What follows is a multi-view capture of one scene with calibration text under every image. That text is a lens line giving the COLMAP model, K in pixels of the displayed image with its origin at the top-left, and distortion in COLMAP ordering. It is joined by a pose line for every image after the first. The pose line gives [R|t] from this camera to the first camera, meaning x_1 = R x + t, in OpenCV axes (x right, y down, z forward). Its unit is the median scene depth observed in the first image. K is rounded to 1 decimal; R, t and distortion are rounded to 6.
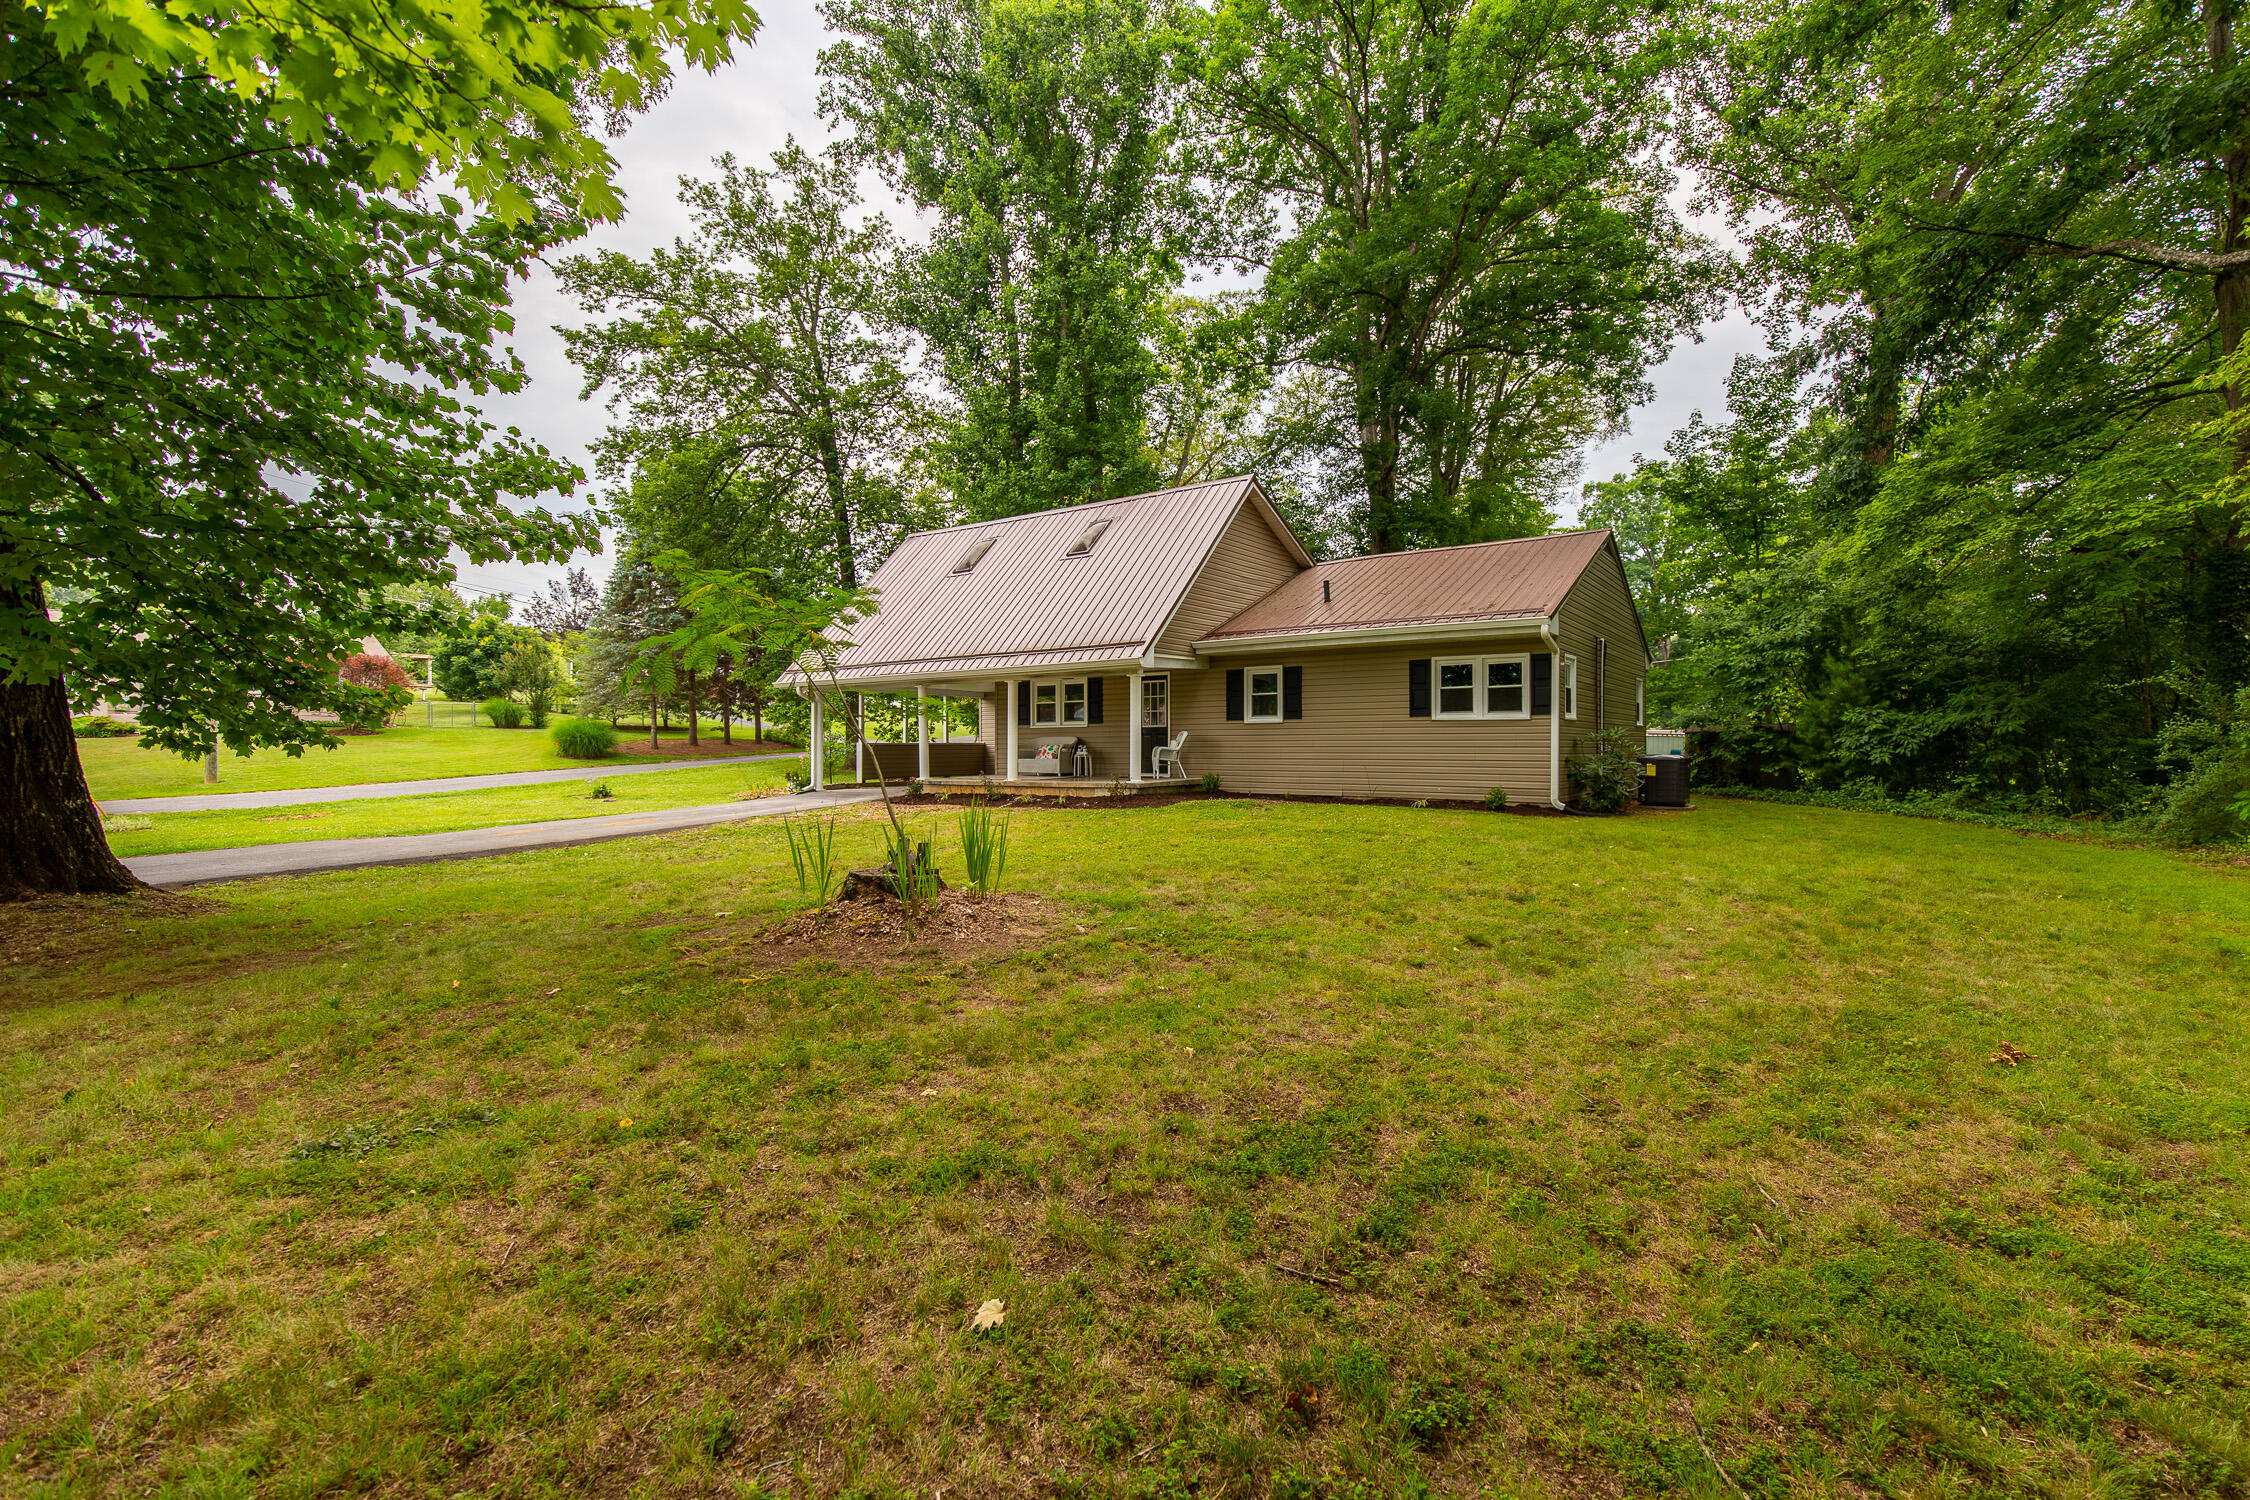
lens RADIAL K [[1018.2, 0, 1119.0], [0, 1018.2, 754.9], [0, 0, 1]] dist [0.009420, -0.002123]
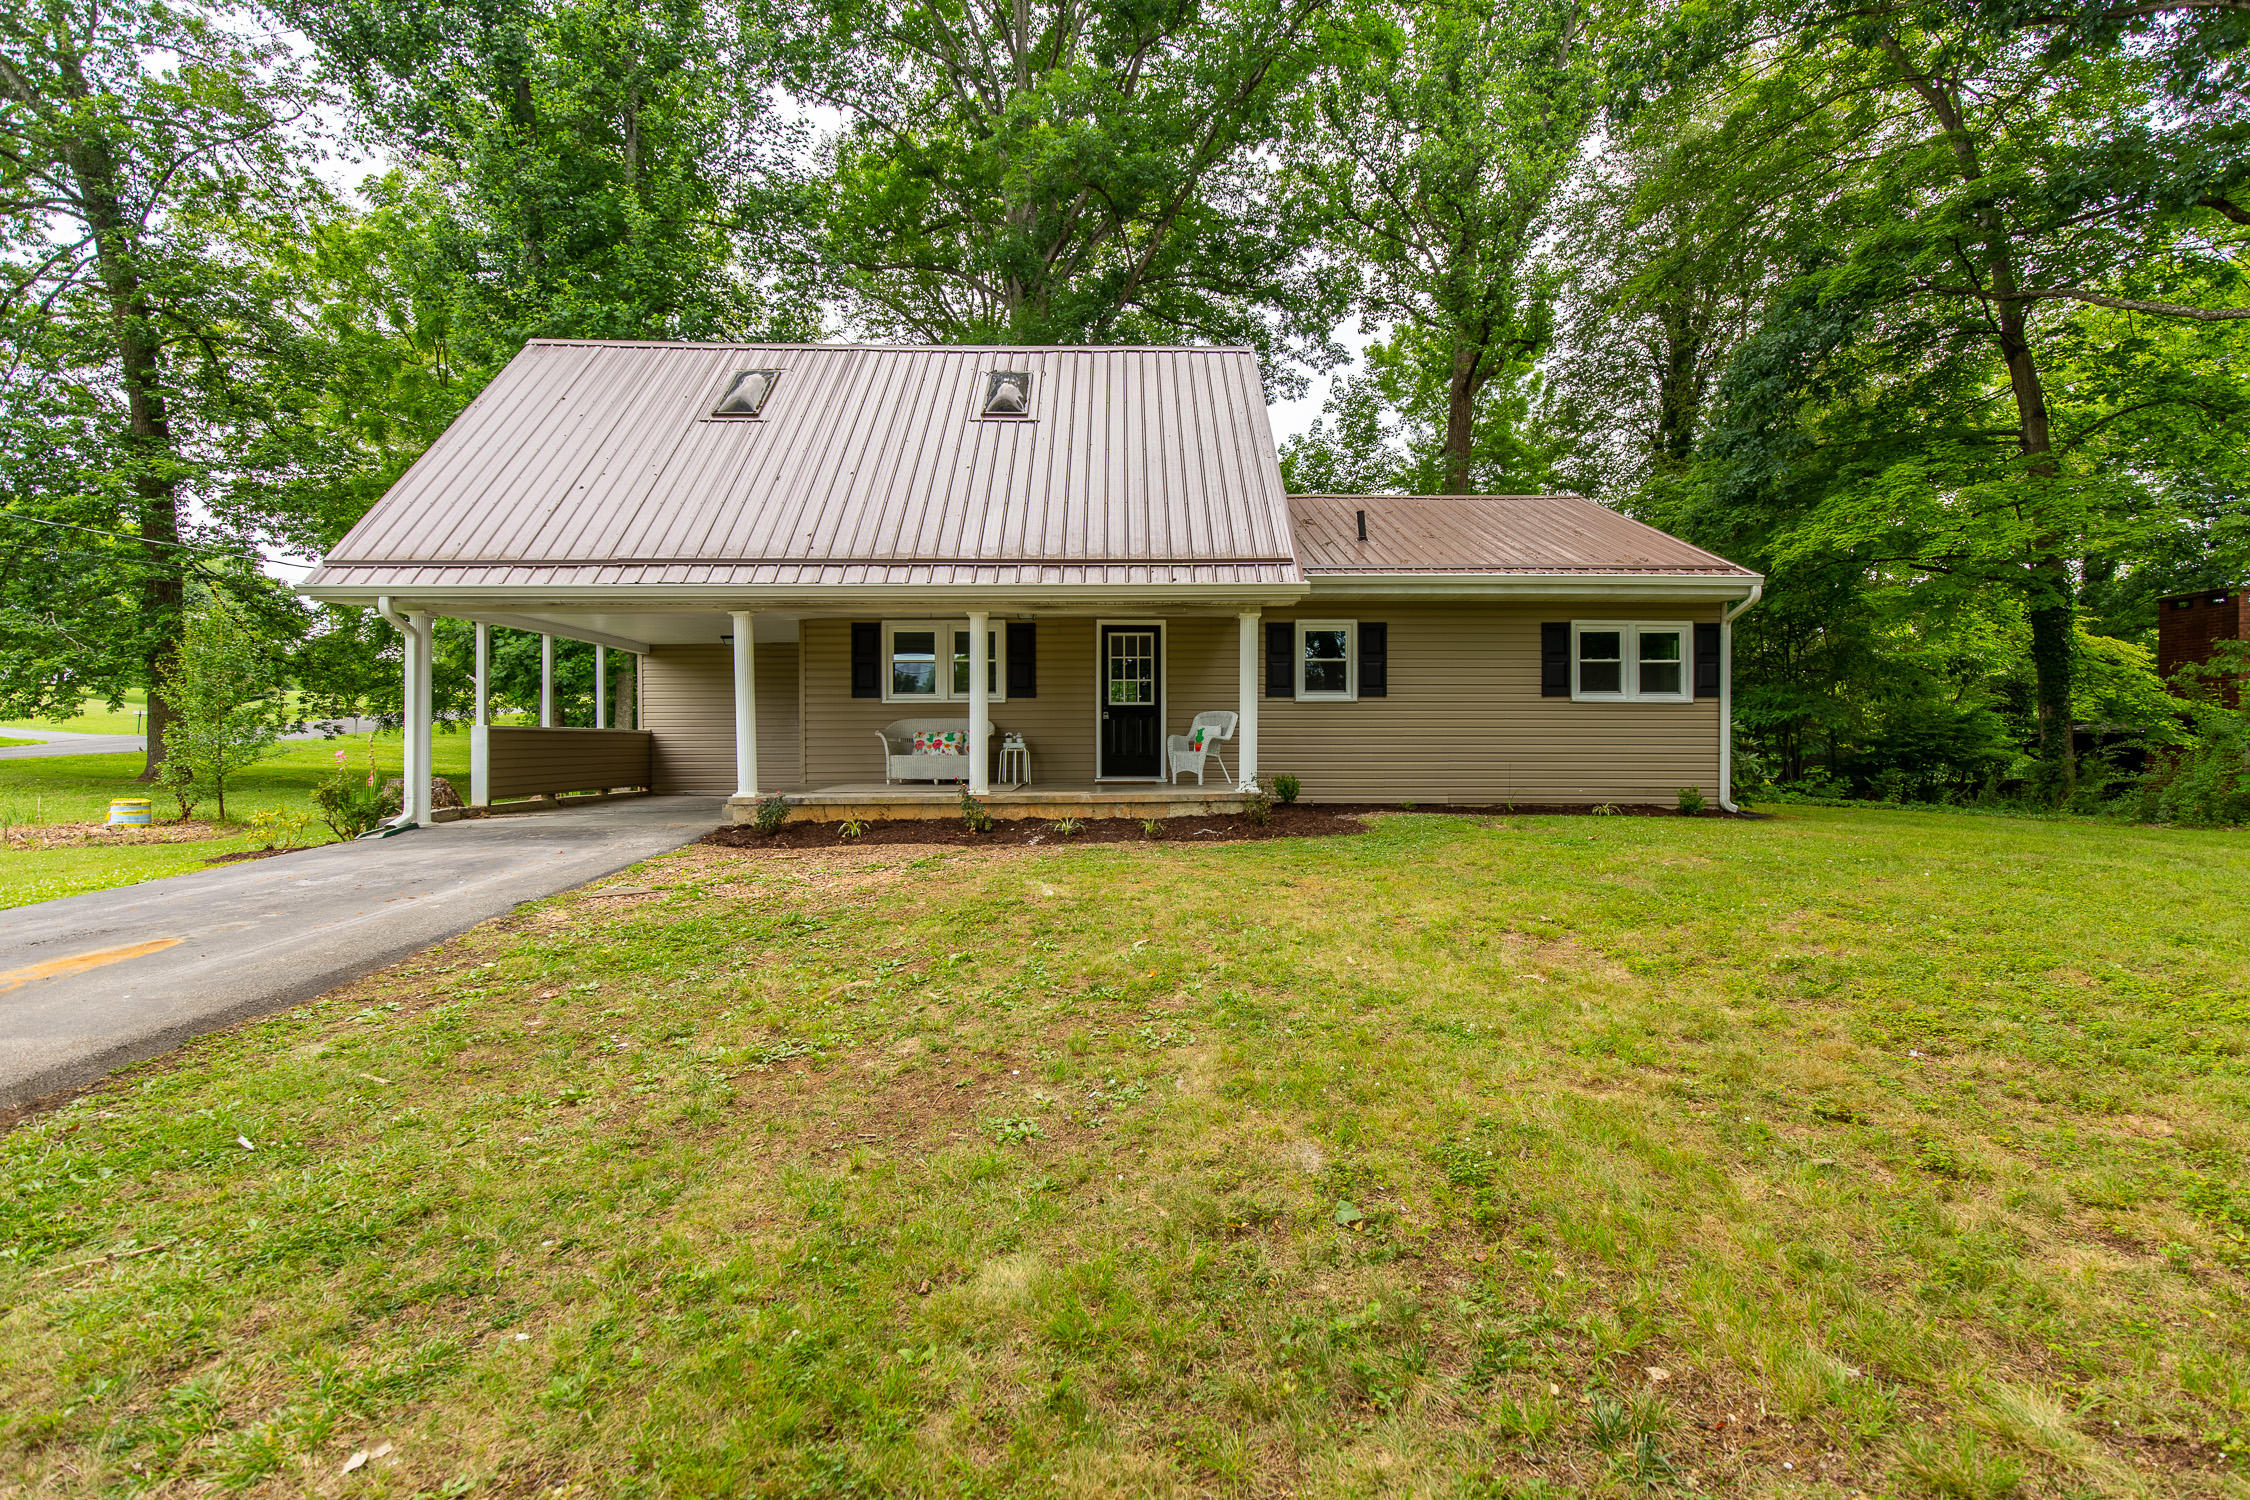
lens RADIAL K [[1018.2, 0, 1127.5], [0, 1018.2, 742.4], [0, 0, 1]] dist [0.009420, -0.002123]
pose [[0.795748, 0.002853, 0.605621, -0.413998], [0.002487, 0.999965, -0.007979, 0.002117], [-0.605622, 0.007855, 0.795713, 0.566904]]
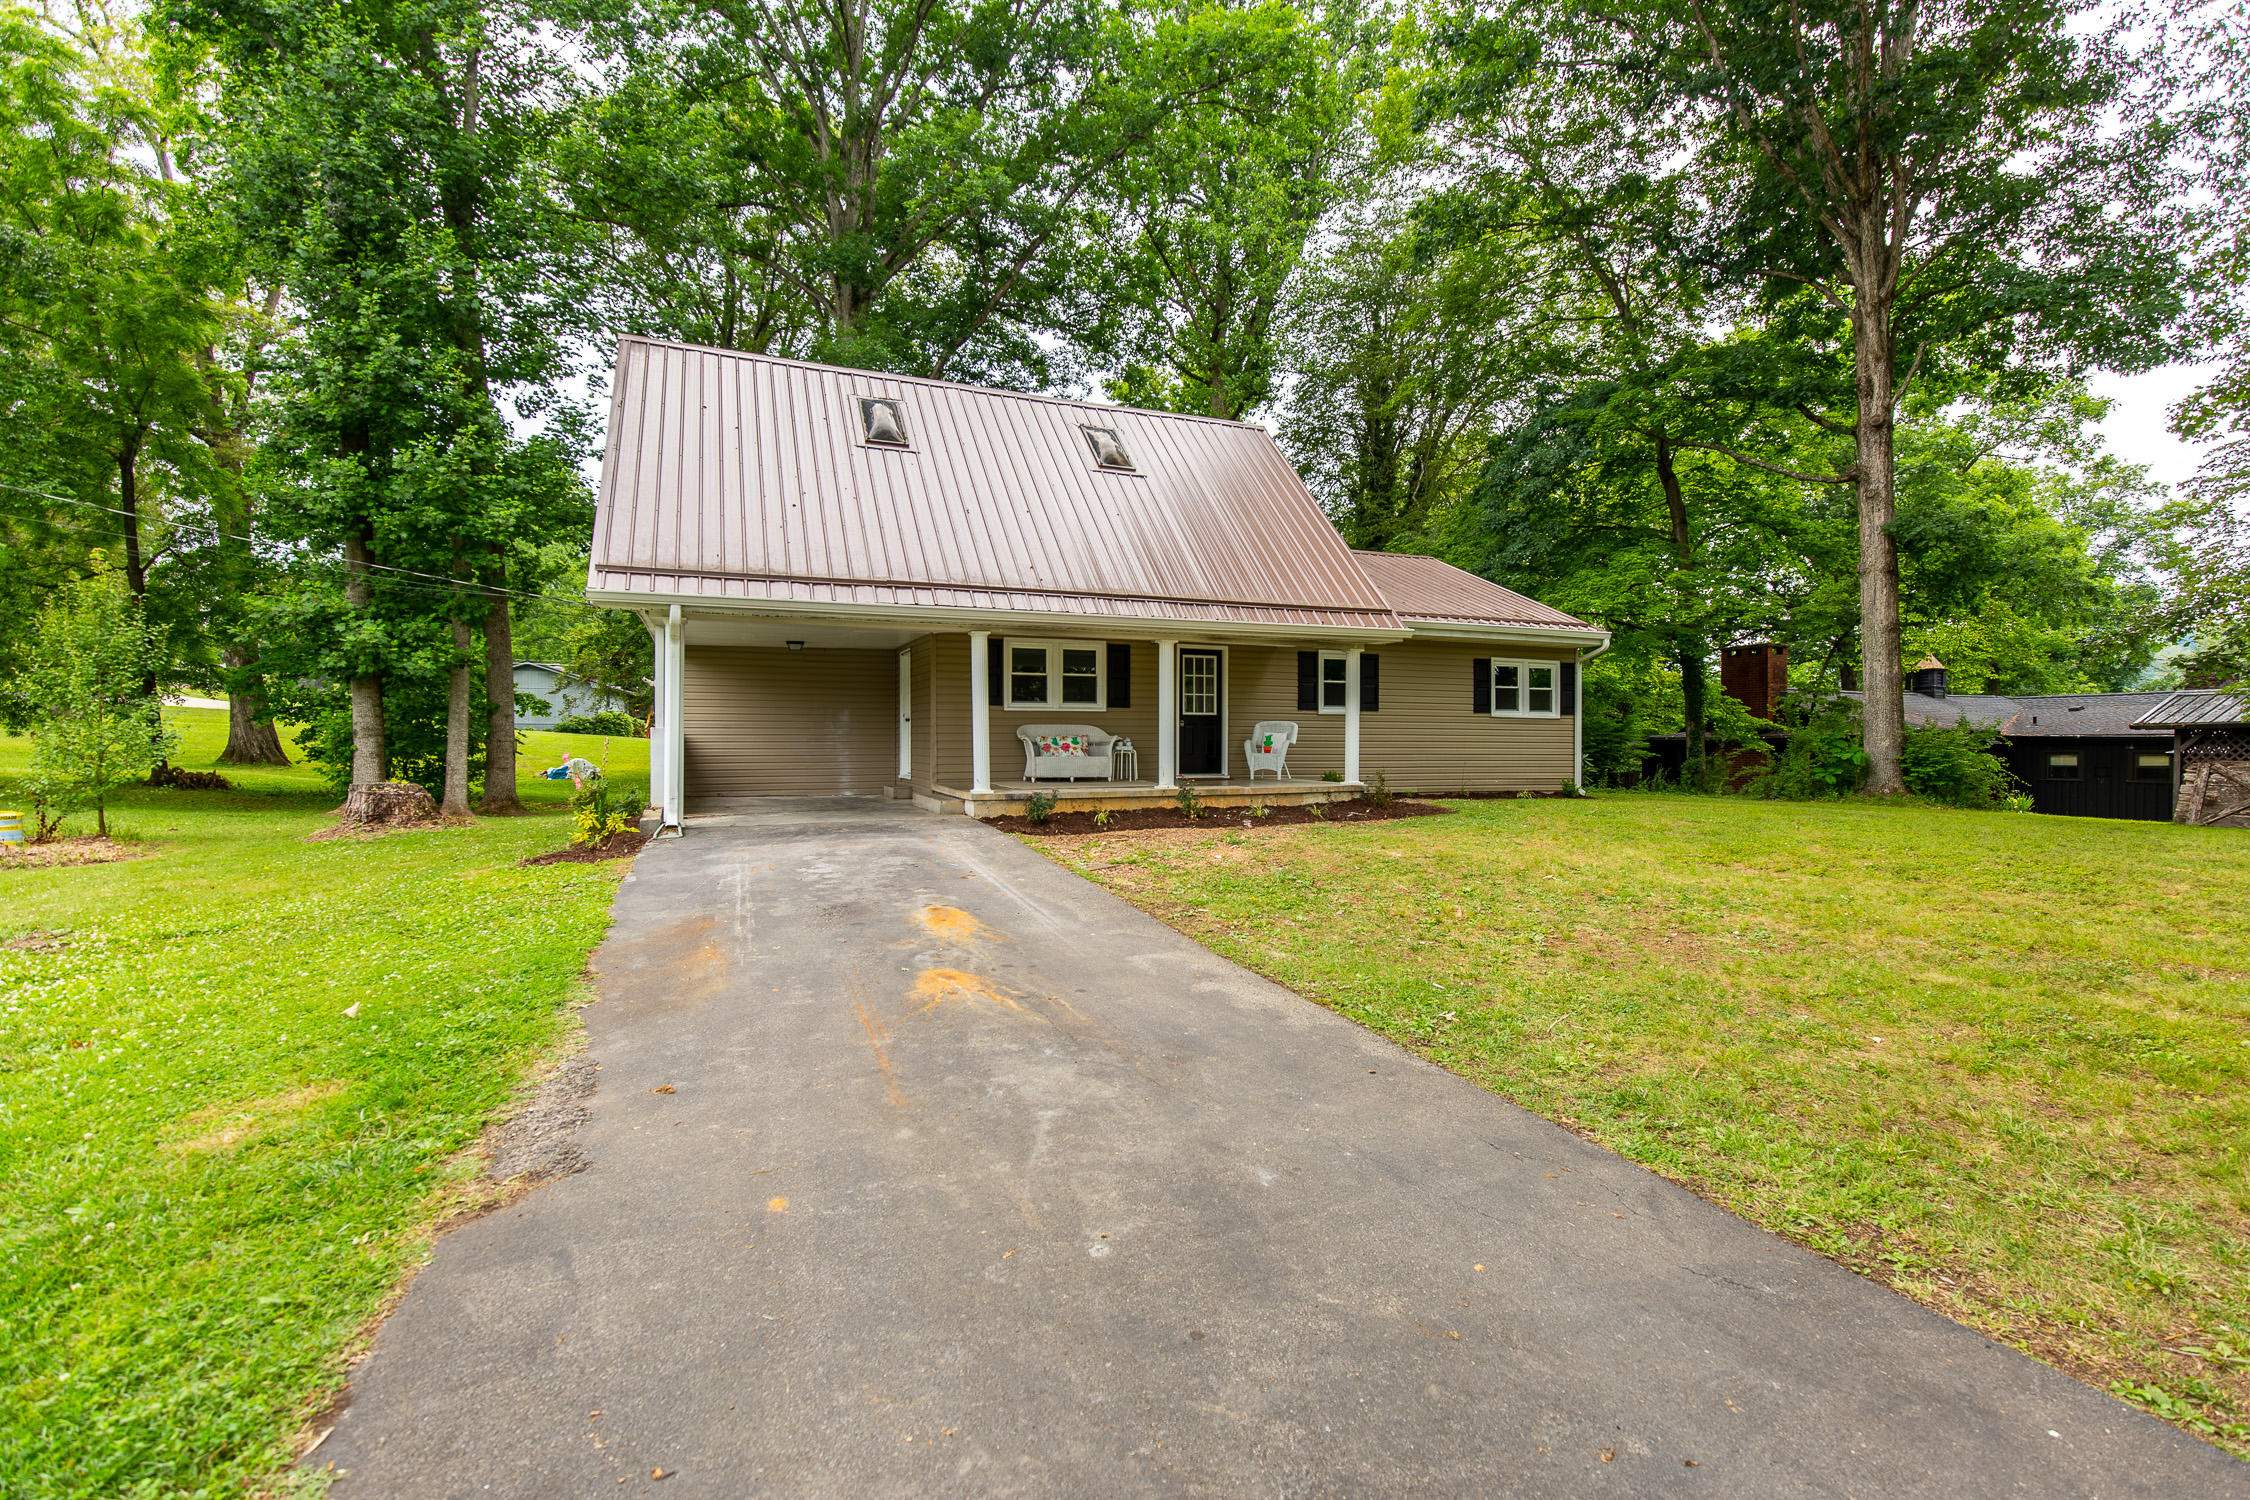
lens RADIAL K [[1018.2, 0, 1134.5], [0, 1018.2, 738.4], [0, 0, 1]] dist [0.009420, -0.002123]
pose [[0.518160, 0.007972, 0.855246, -0.764134], [0.001292, 0.999948, -0.010103, -0.001421], [-0.855283, 0.006340, 0.518123, 0.739710]]
